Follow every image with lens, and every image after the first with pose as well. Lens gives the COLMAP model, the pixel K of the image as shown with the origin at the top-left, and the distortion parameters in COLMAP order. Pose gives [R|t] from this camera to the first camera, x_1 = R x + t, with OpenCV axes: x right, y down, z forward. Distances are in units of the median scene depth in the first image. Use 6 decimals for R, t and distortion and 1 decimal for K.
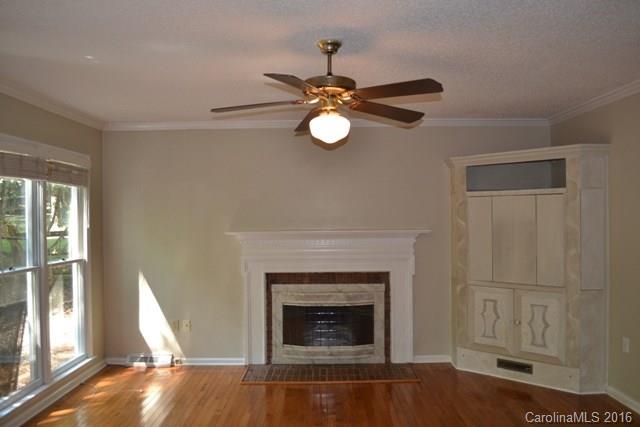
lens RADIAL K [[520.6, 0, 320.0], [0, 520.6, 213.5], [0, 0, 1]] dist [-0.103376, -0.009713]
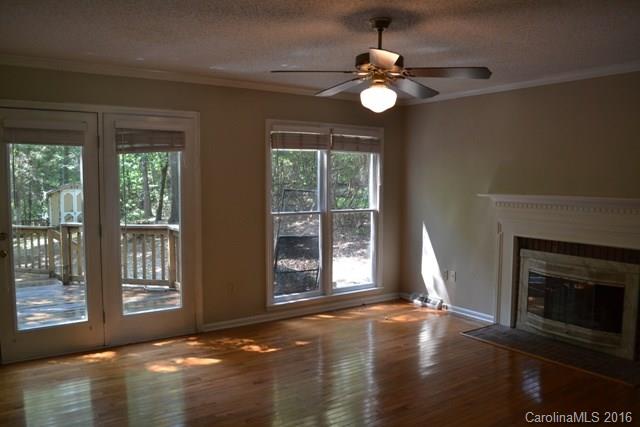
lens RADIAL K [[520.6, 0, 320.0], [0, 520.6, 213.5], [0, 0, 1]] dist [-0.103376, -0.009713]
pose [[0.537307, 0.069049, -0.840556, 0.518505], [-0.012806, 0.997196, 0.073730, 0.003082], [0.843290, -0.028852, 0.536684, 0.159741]]
